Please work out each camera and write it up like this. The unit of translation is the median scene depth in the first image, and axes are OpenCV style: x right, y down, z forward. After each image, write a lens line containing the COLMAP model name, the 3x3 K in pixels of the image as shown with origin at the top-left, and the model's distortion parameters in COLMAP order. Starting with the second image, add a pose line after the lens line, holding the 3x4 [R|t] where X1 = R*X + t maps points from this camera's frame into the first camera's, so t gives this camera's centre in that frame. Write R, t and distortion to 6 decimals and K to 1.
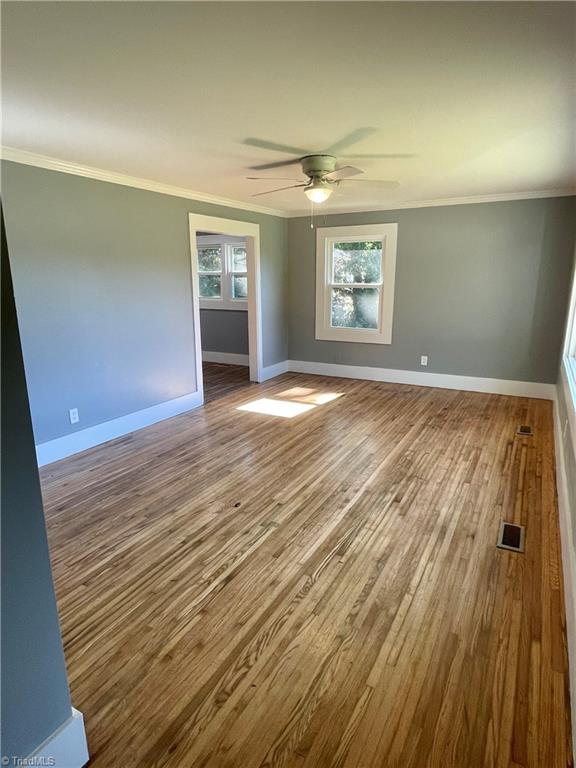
lens RADIAL K [[447.2, 0, 286.0], [0, 447.2, 382.6], [0, 0, 1]] dist [0.003427, -0.003288]
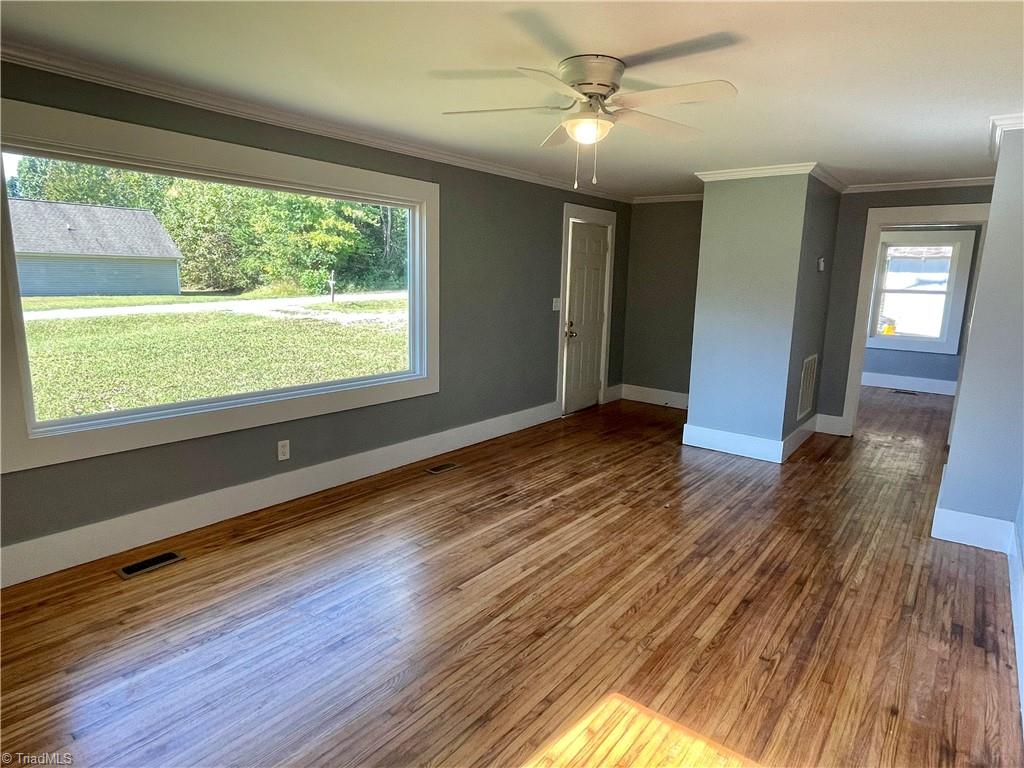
lens RADIAL K [[596.3, 0, 508.8], [0, 596.3, 384.0], [0, 0, 1]] dist [0.003427, -0.003288]
pose [[-0.987628, -0.046283, 0.149832, 0.048090], [0.018115, 0.915387, 0.402167, -0.472802], [-0.155768, 0.399905, -0.903223, 1.978304]]
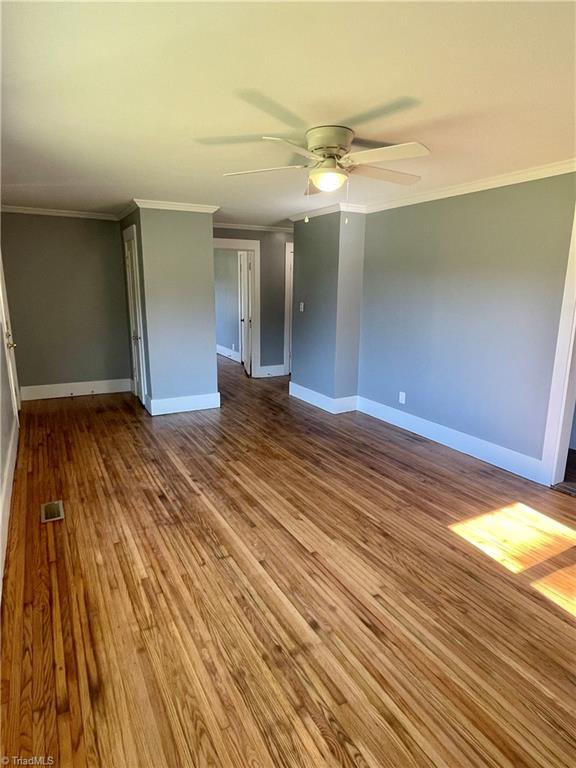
lens RADIAL K [[447.2, 0, 286.0], [0, 447.2, 385.3], [0, 0, 1]] dist [0.003427, -0.003288]
pose [[-0.530329, 0.189062, -0.826442, 0.866027], [-0.201906, 0.918603, 0.339709, -0.377885], [0.823399, 0.347021, -0.448989, 1.529822]]
